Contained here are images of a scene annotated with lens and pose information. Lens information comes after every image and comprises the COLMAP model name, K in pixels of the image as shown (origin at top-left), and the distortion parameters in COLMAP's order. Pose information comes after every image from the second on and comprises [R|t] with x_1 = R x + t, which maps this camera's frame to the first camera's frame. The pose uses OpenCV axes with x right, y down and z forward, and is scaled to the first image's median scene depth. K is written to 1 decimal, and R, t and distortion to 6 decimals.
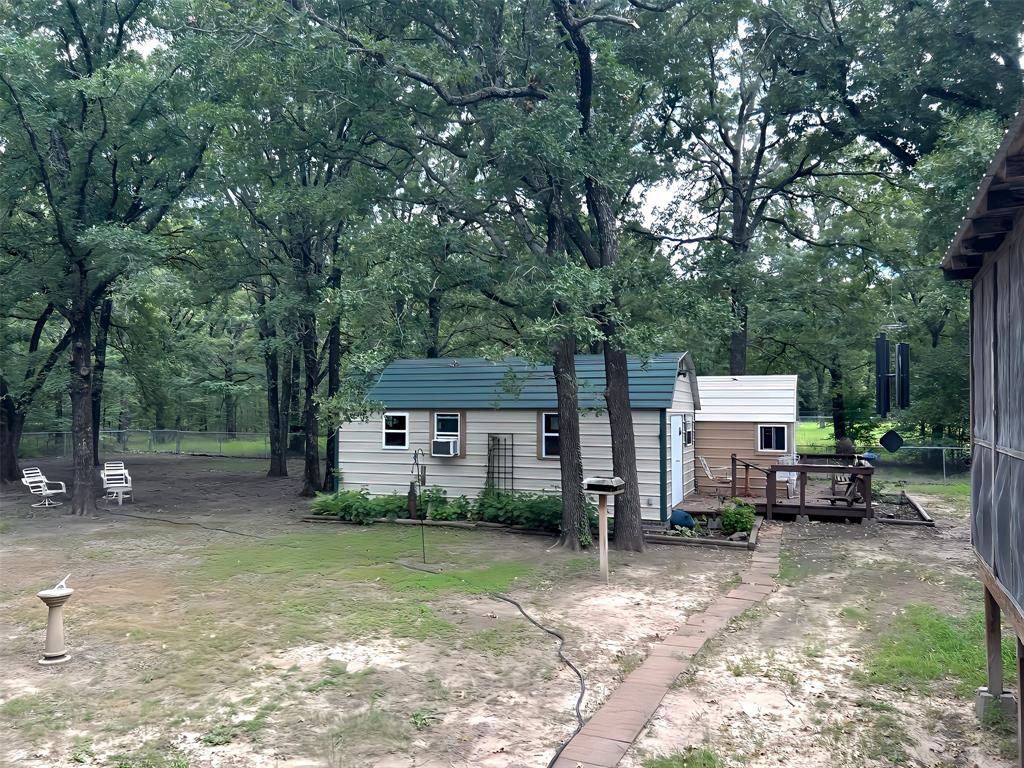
lens RADIAL K [[775.7, 0, 512.6], [0, 775.7, 386.0], [0, 0, 1]] dist [0.035683, -0.038660]
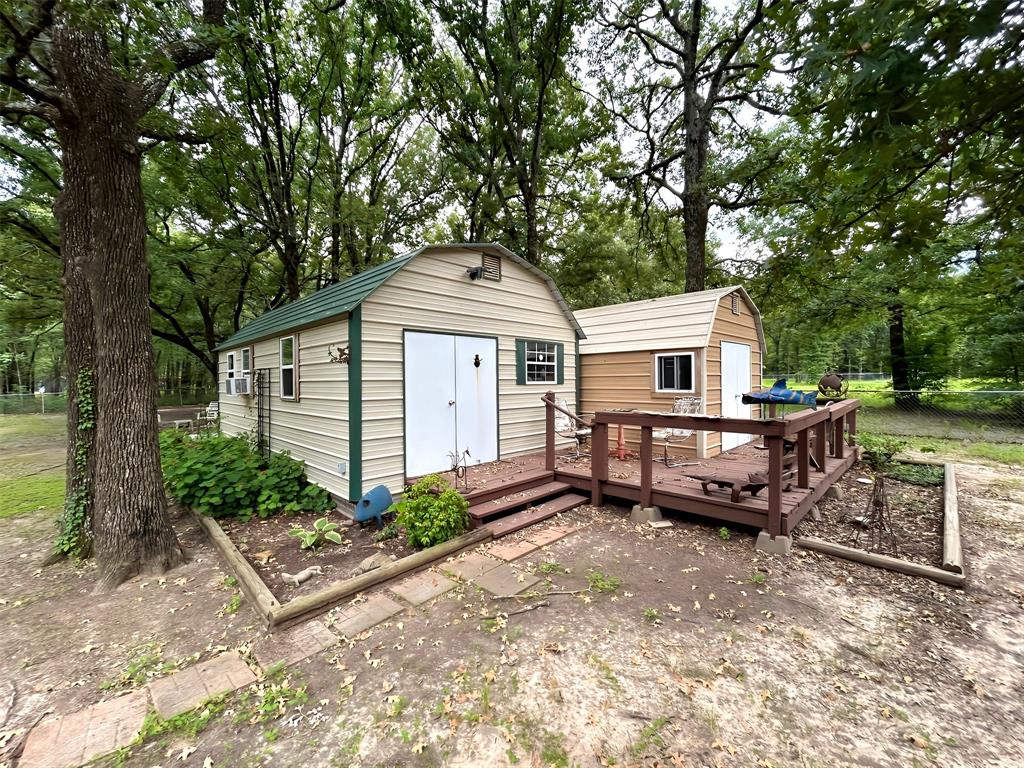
lens RADIAL K [[415.3, 0, 507.8], [0, 415.3, 382.8], [0, 0, 1]] dist [0.000518, -0.000160]
pose [[0.909518, -0.014084, -0.415427, 0.349828], [0.029184, 0.999123, 0.030021, 0.060268], [0.414640, -0.039429, 0.909131, 0.607551]]
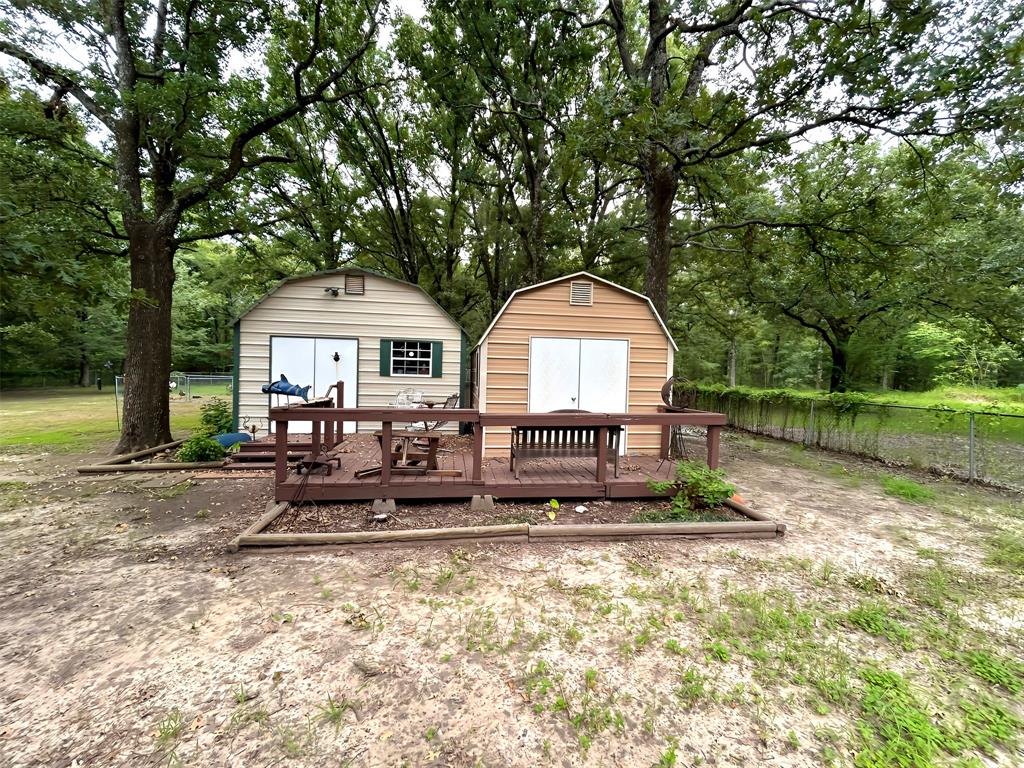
lens RADIAL K [[415.3, 0, 506.9], [0, 415.3, 381.4], [0, 0, 1]] dist [0.000518, -0.000160]
pose [[0.473749, 0.021391, -0.880400, 0.673247], [0.005631, 0.999611, 0.027317, 0.067260], [0.880642, -0.017899, 0.473444, 0.851784]]
